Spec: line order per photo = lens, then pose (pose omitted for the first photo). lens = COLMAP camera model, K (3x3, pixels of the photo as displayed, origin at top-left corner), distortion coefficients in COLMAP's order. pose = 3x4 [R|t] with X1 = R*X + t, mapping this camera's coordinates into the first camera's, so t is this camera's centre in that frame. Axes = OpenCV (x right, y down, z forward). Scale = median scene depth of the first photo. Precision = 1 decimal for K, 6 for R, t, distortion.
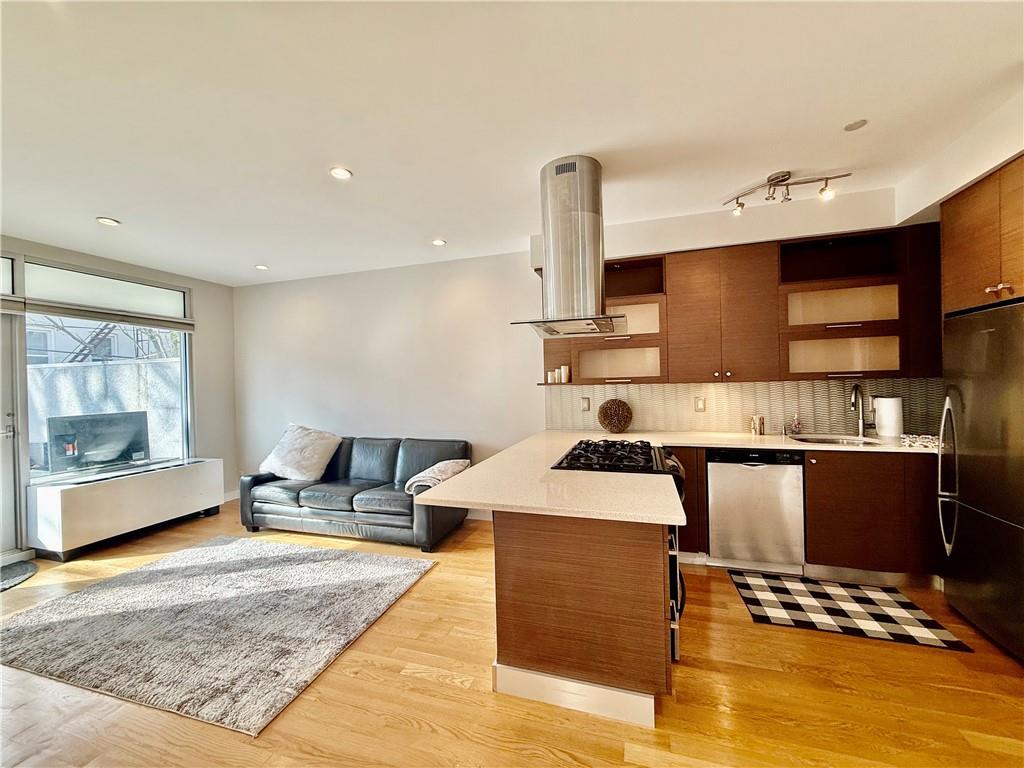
lens RADIAL K [[408.5, 0, 508.8], [0, 408.5, 384.8], [0, 0, 1]] dist [-0.011074, -0.000111]
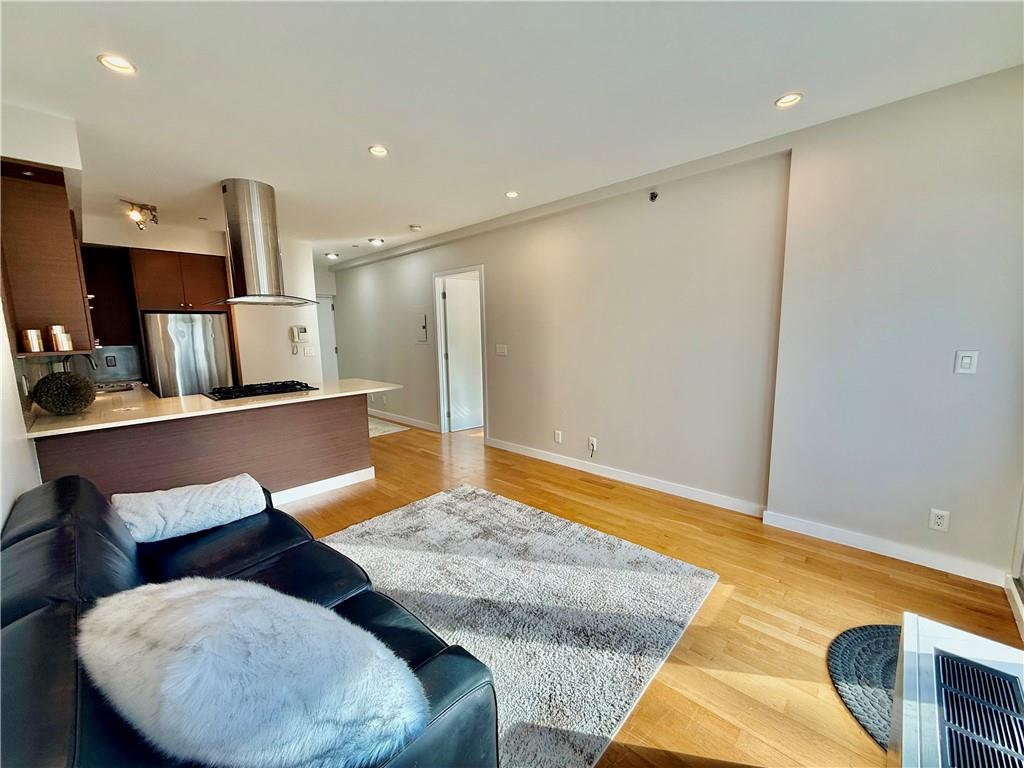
lens RADIAL K [[408.5, 0, 508.8], [0, 408.5, 384.8], [0, 0, 1]] dist [-0.011074, -0.000111]
pose [[-0.895719, -0.023204, 0.444014, -1.121326], [0.041012, 0.990068, 0.134475, -0.017875], [-0.442724, 0.138662, -0.885871, 1.723853]]
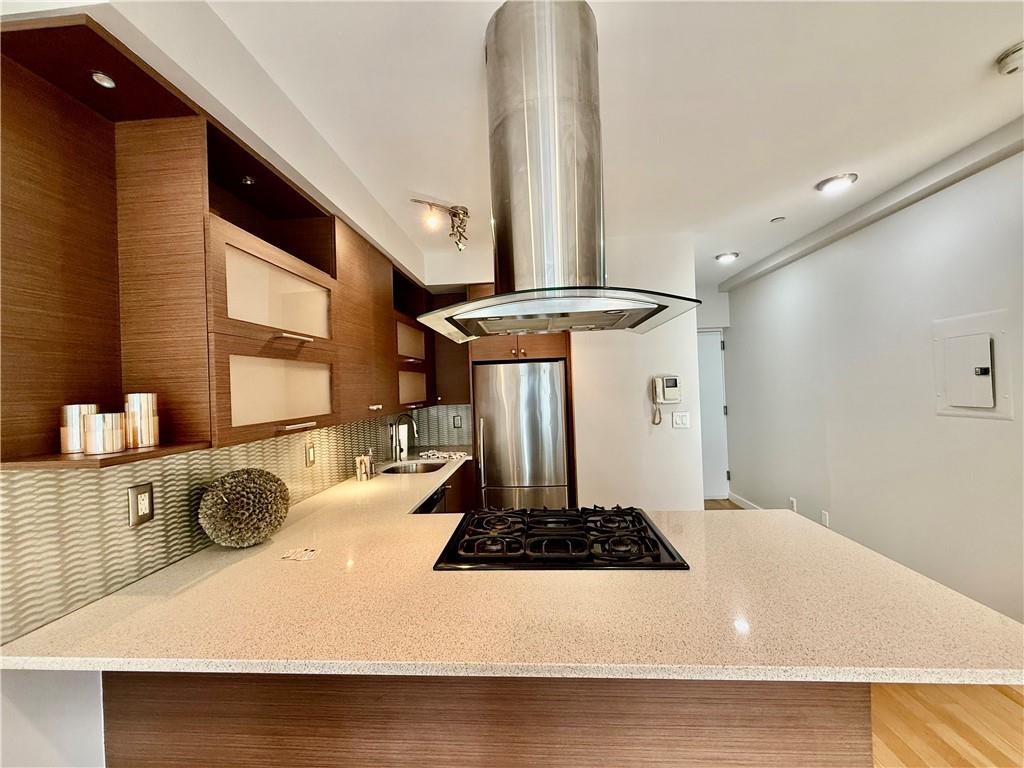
lens RADIAL K [[408.5, 0, 508.8], [0, 408.5, 384.8], [0, 0, 1]] dist [-0.011074, -0.000111]
pose [[-0.236297, 0.033750, 0.971094, -0.336256], [0.048922, 0.998542, -0.022800, -0.046581], [-0.970448, 0.042120, -0.237604, 1.087872]]
